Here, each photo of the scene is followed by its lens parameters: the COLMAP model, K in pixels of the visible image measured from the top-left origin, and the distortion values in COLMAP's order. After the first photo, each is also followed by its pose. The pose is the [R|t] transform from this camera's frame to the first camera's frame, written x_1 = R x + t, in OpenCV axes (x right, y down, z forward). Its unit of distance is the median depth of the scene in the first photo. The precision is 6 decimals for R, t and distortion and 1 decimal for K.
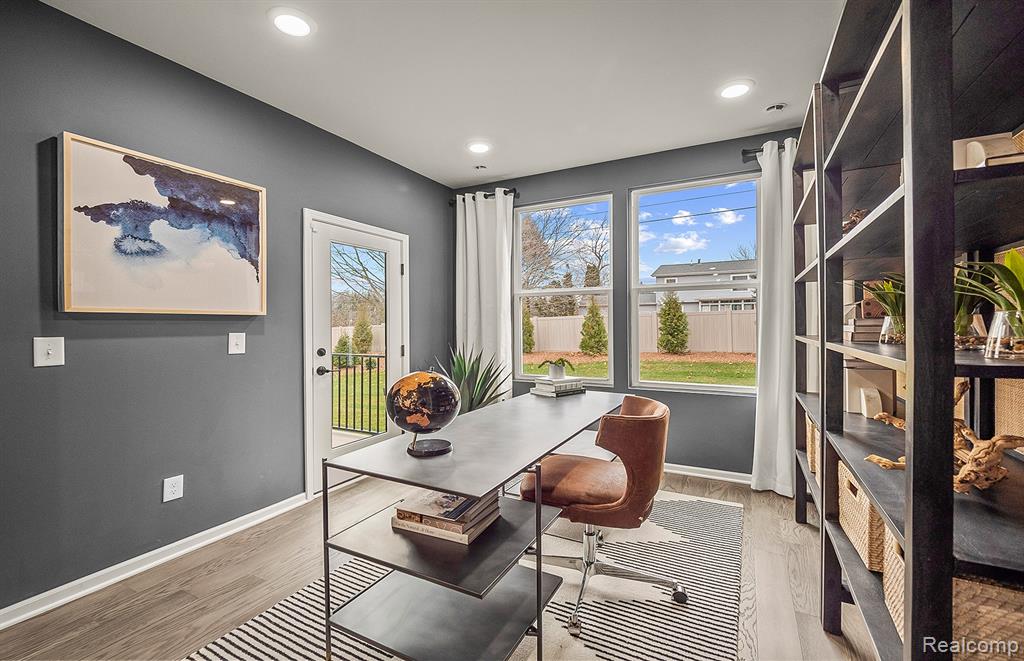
lens RADIAL K [[442.7, 0, 509.4], [0, 442.7, 329.2], [0, 0, 1]] dist [-0.001576, -0.000232]
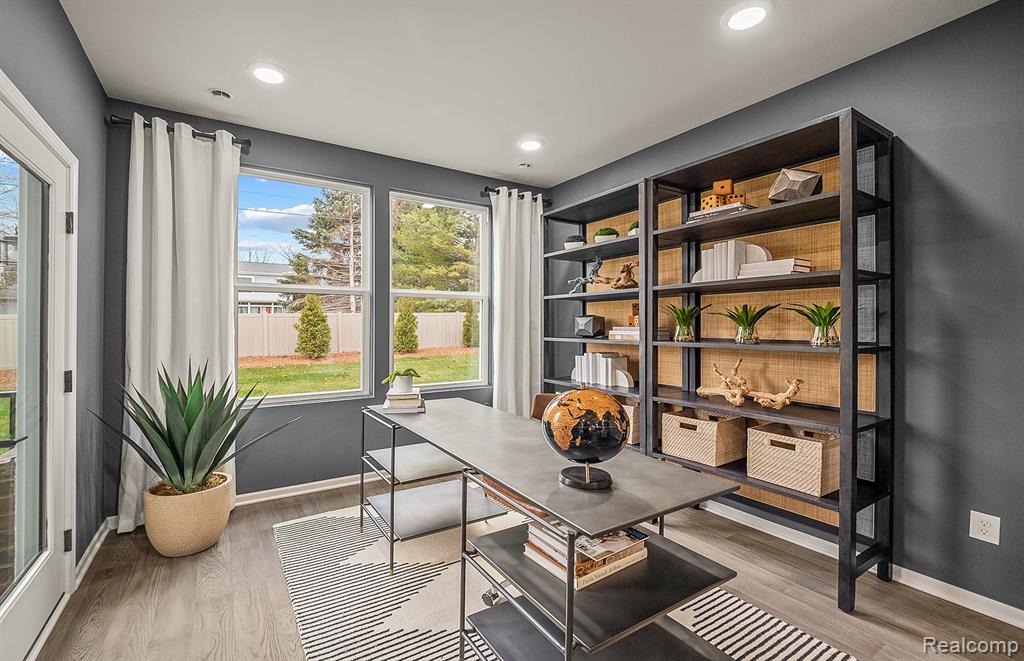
lens RADIAL K [[442.7, 0, 507.1], [0, 442.7, 325.3], [0, 0, 1]] dist [-0.001576, -0.000232]
pose [[0.492870, 0.006058, 0.870082, -0.393357], [0.006972, 0.999916, -0.010911, -0.007517], [-0.870075, 0.011444, 0.492787, 0.277432]]
